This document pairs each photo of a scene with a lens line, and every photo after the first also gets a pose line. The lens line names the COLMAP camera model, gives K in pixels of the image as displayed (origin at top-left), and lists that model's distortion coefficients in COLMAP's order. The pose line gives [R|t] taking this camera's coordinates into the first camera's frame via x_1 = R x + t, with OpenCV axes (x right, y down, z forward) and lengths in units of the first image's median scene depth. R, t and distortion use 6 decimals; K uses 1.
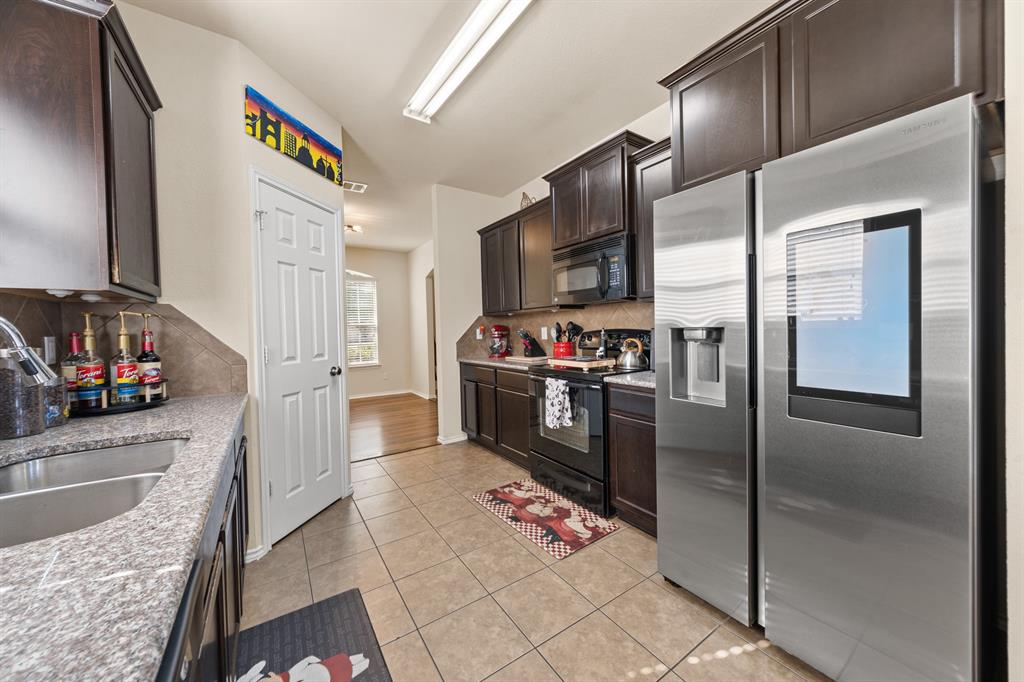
lens RADIAL K [[365.2, 0, 510.4], [0, 365.2, 334.8], [0, 0, 1]] dist [0.000018, -0.000289]
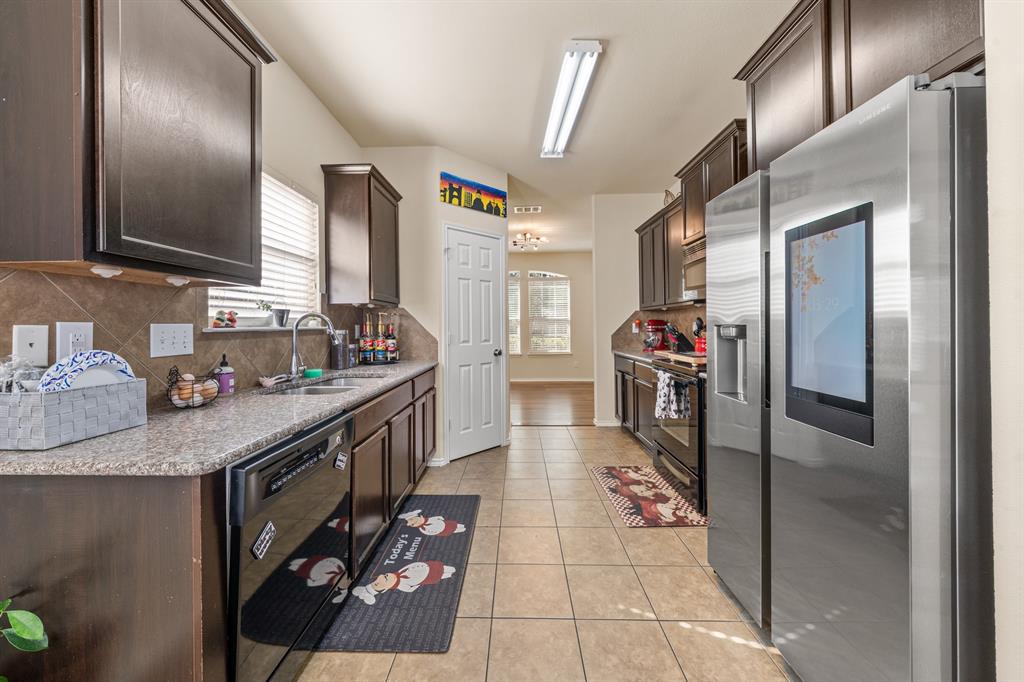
lens RADIAL K [[367.2, 0, 508.8], [0, 367.2, 323.8], [0, 0, 1]] dist [0.000365, -0.000073]
pose [[0.820275, 0.011843, -0.571846, 0.400126], [-0.017680, 0.999833, -0.004655, -0.004871], [0.571696, 0.013929, 0.820347, -0.135521]]
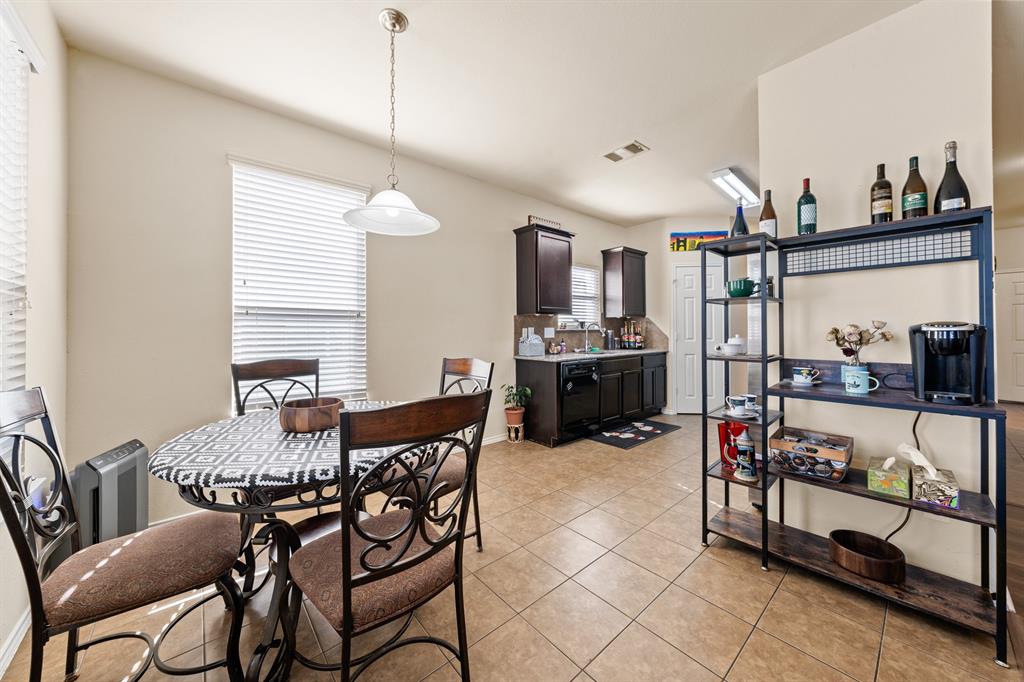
lens RADIAL K [[365.2, 0, 510.4], [0, 365.2, 334.8], [0, 0, 1]] dist [0.000018, -0.000289]
pose [[0.135653, 0.027448, -0.990376, 1.497722], [-0.008938, 0.999609, 0.026480, -0.009737], [0.990716, 0.005260, 0.135845, -0.425954]]
